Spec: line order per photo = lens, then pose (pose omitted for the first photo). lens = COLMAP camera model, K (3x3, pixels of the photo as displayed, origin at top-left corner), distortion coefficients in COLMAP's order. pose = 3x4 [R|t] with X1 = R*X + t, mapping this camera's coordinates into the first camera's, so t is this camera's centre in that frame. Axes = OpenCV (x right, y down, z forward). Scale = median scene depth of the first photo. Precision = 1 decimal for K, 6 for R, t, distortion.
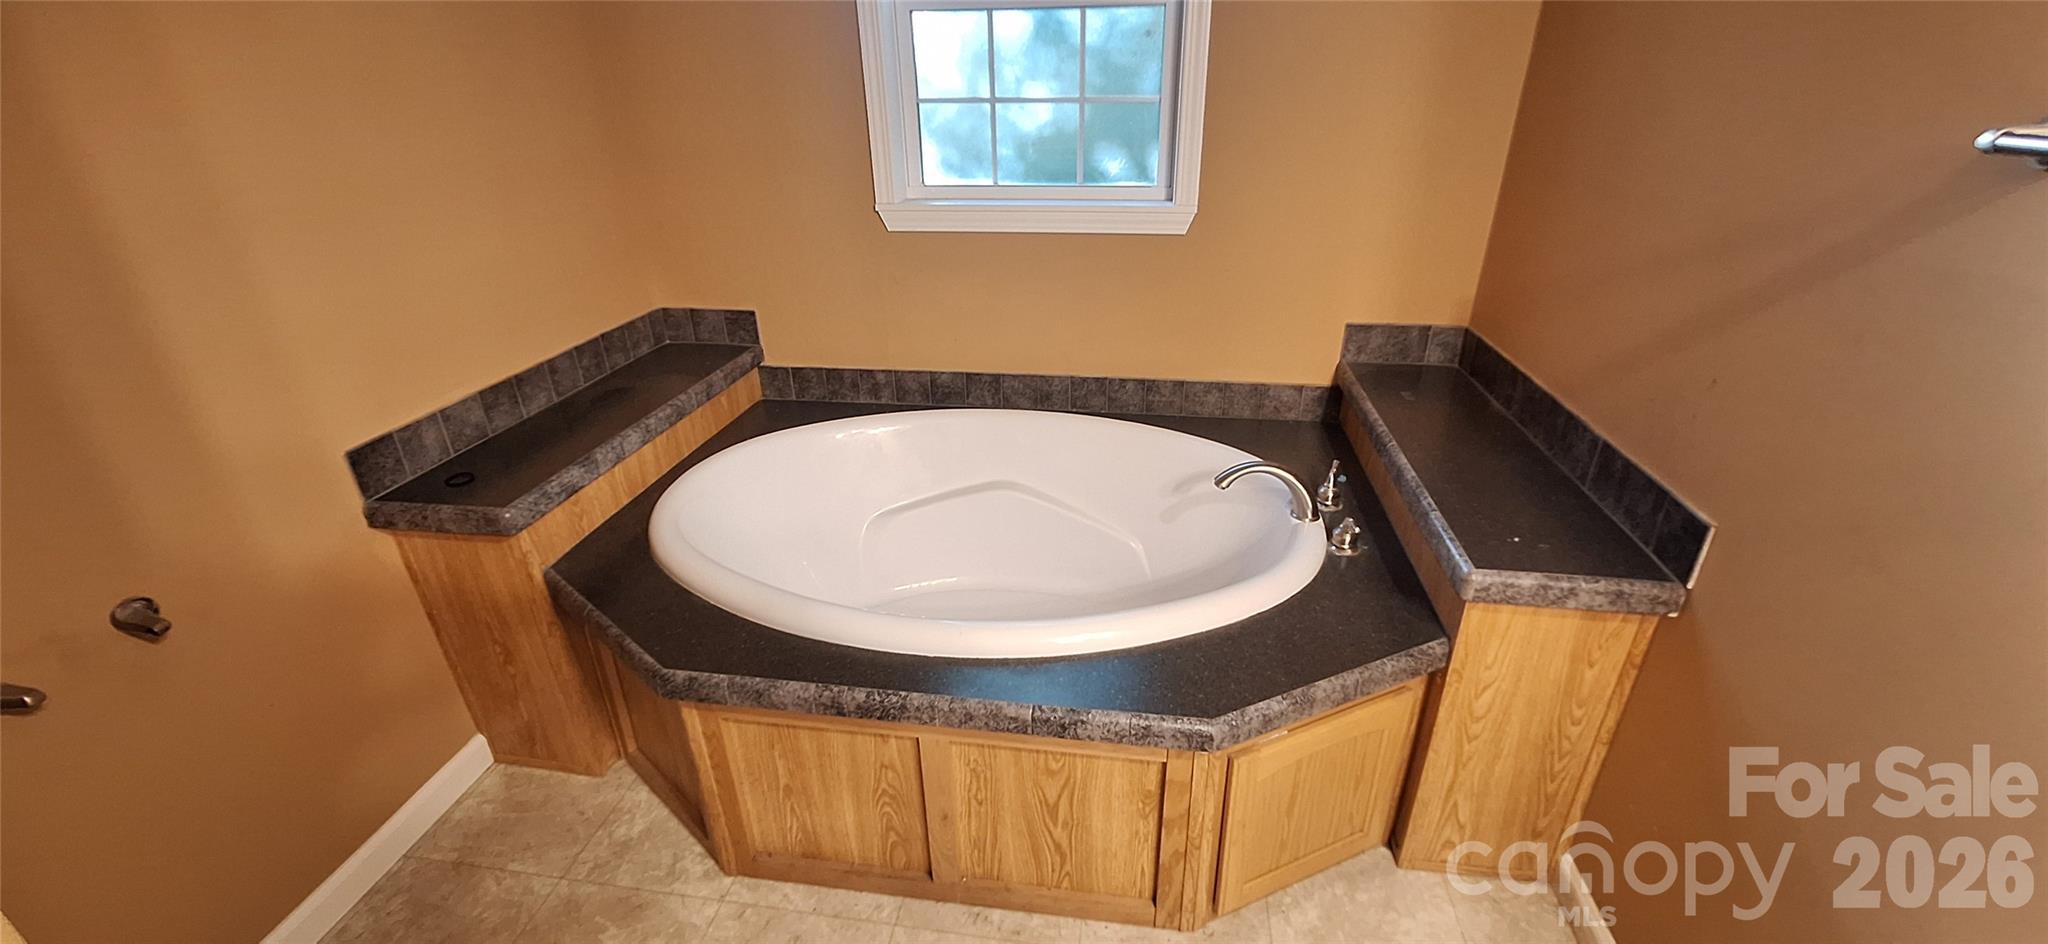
lens RADIAL K [[817.3, 0, 1031.6], [0, 817.3, 481.0], [0, 0, 1]] dist [-0.001805, 0.000402]
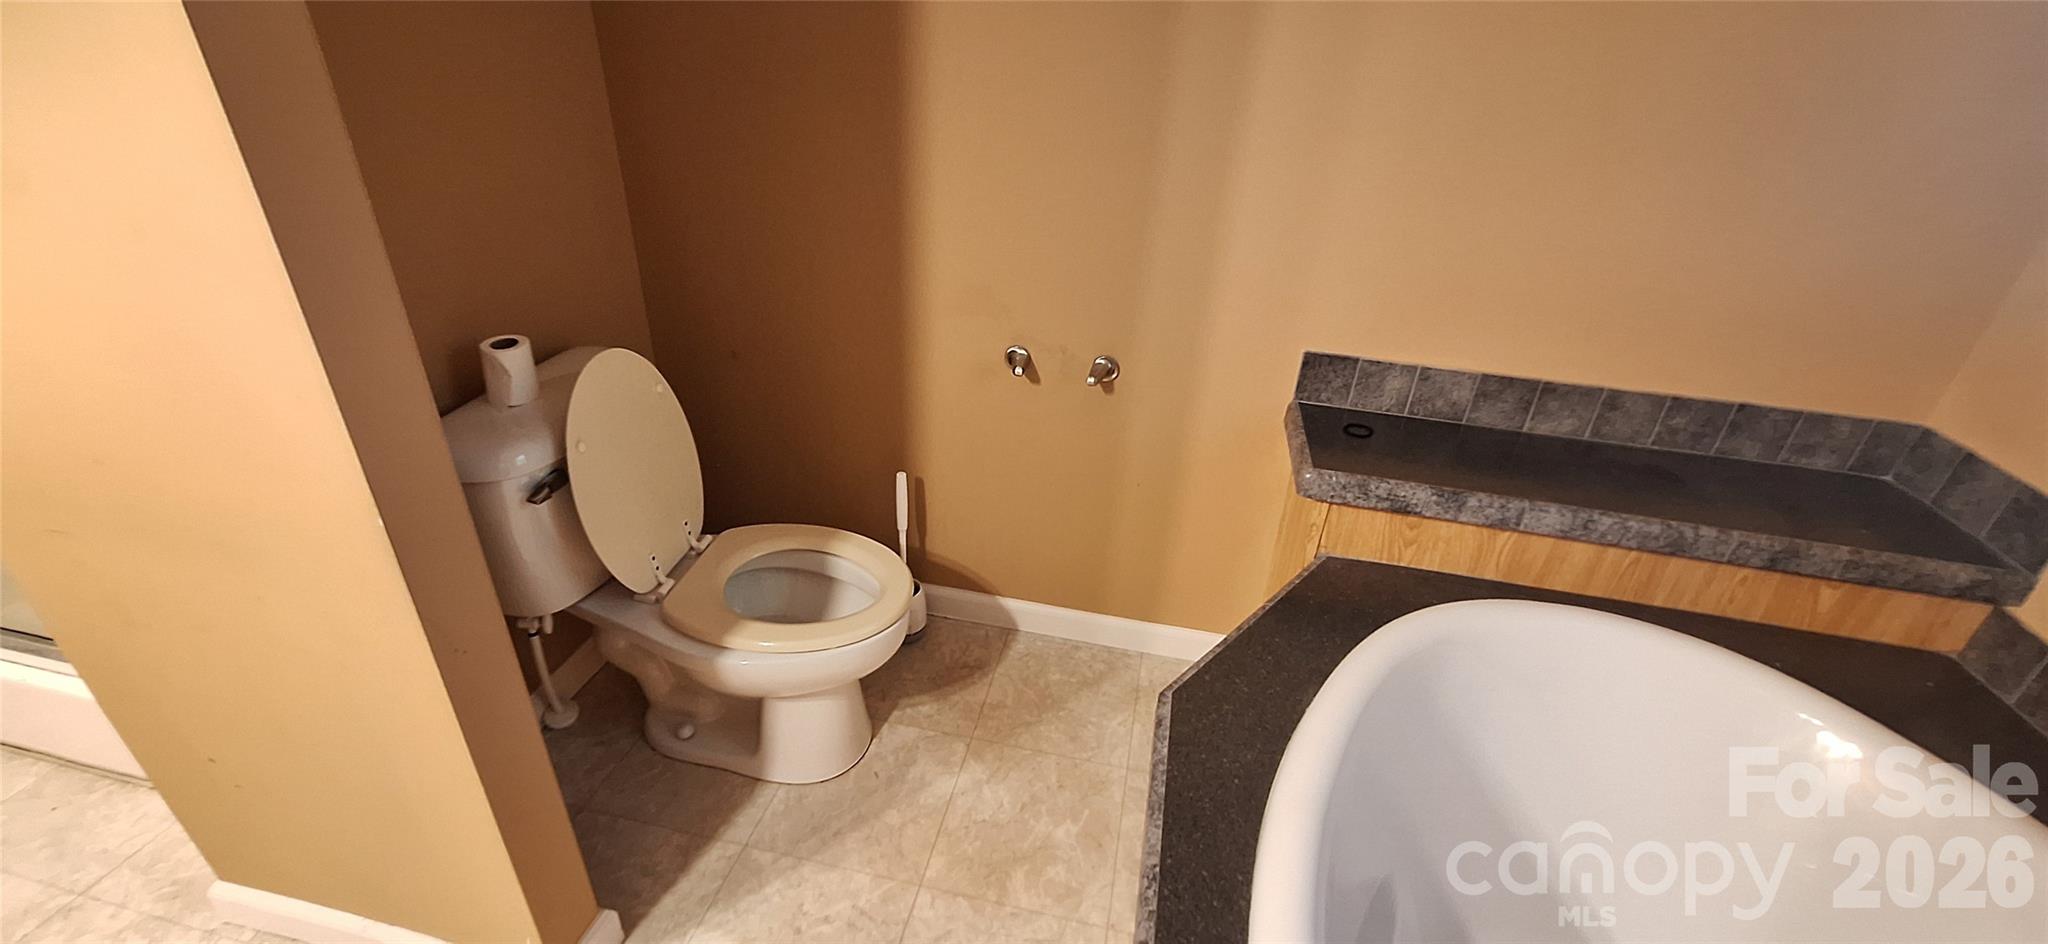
lens RADIAL K [[817.3, 0, 1030.7], [0, 817.3, 464.9], [0, 0, 1]] dist [-0.001805, 0.000402]
pose [[-0.062019, 0.493497, -0.867534, 0.121904], [-0.491398, 0.741459, 0.456909, -0.183651], [0.868724, 0.454641, 0.196519, 0.445210]]
